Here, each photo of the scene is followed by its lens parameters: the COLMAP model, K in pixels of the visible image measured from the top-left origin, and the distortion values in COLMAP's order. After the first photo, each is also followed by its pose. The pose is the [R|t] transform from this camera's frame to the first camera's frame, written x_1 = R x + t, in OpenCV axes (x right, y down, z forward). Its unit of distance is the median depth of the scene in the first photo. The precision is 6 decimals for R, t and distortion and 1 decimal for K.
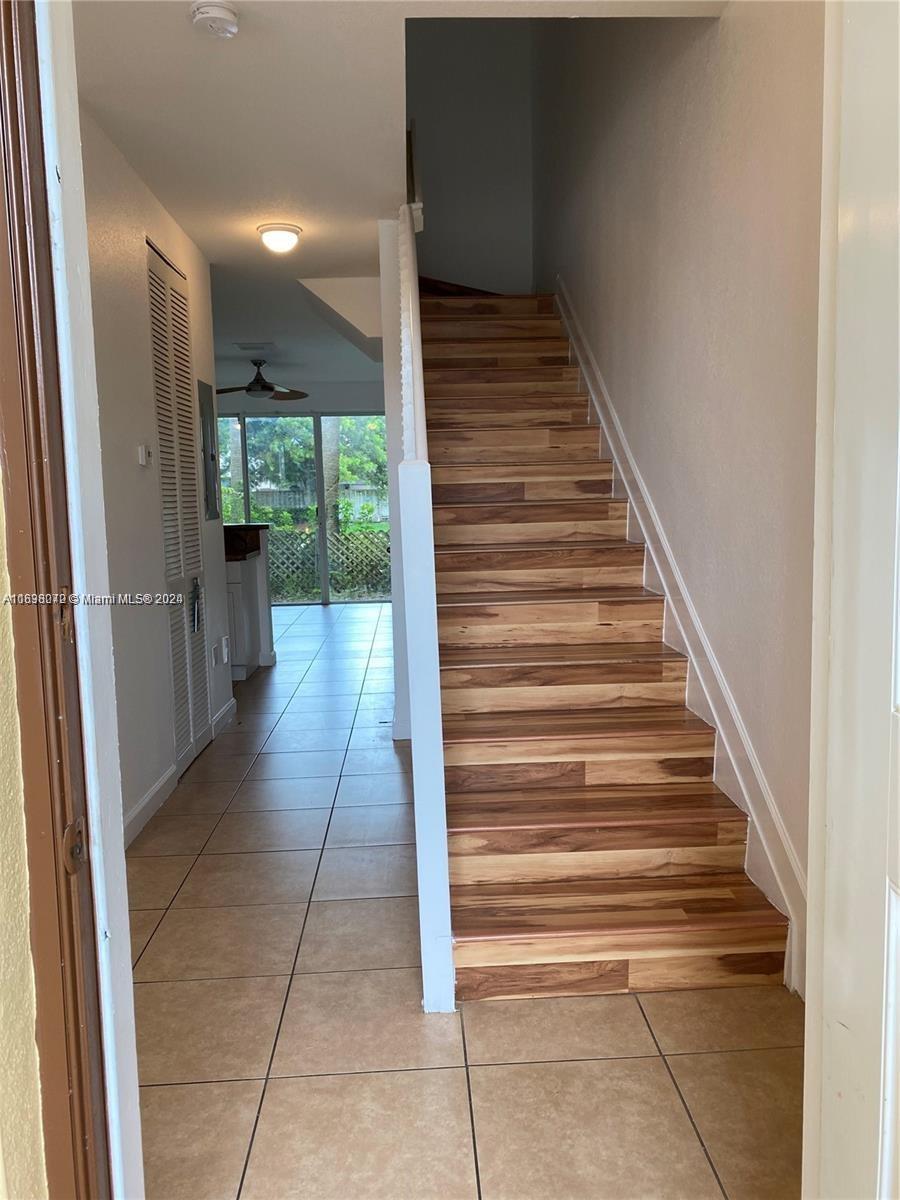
lens RADIAL K [[918.5, 0, 461.2], [0, 918.5, 595.4], [0, 0, 1]] dist [0.006414, -0.004851]
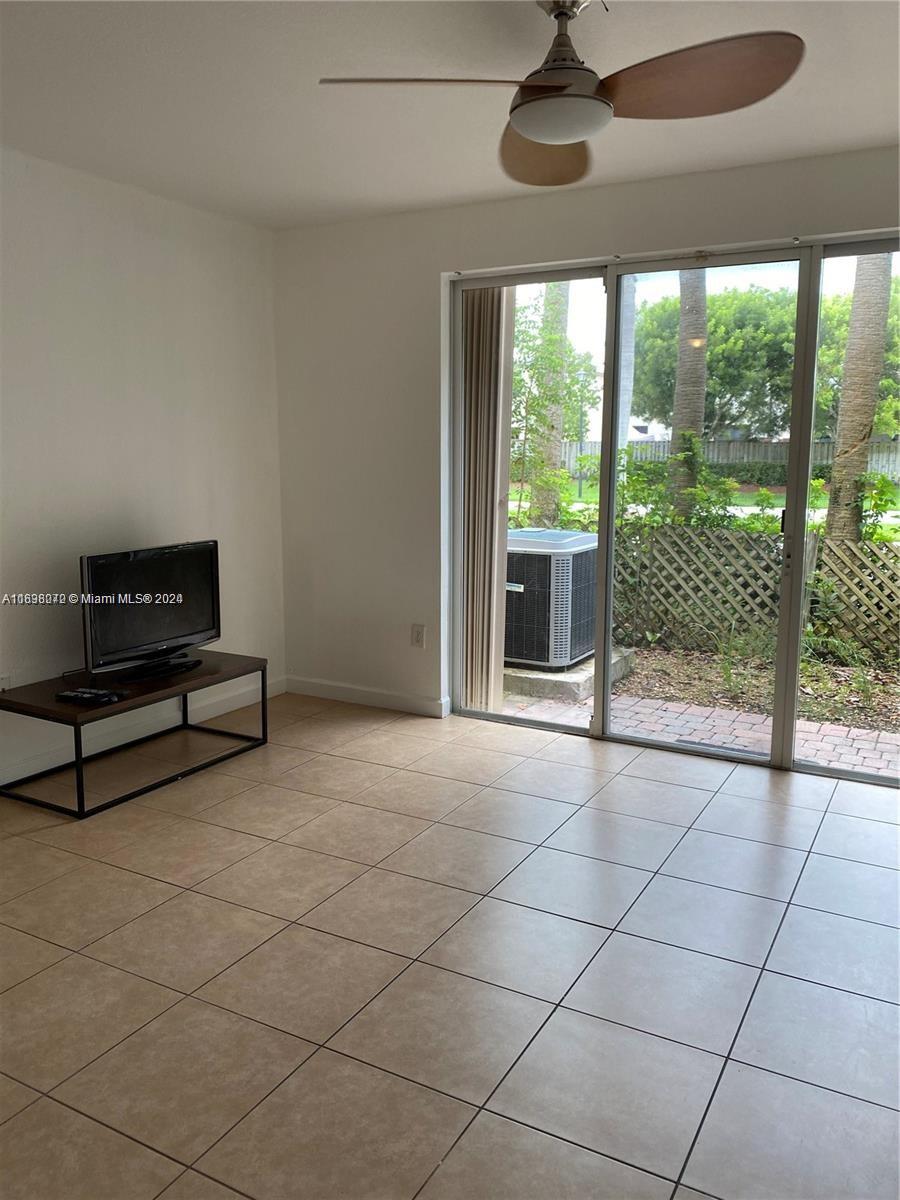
lens RADIAL K [[918.5, 0, 461.2], [0, 918.5, 595.4], [0, 0, 1]] dist [0.006414, -0.004851]
pose [[0.848024, 0.110507, -0.518309, -0.055109], [-0.080896, 0.993549, 0.079474, -0.062742], [0.523747, -0.025466, 0.851493, 0.474767]]
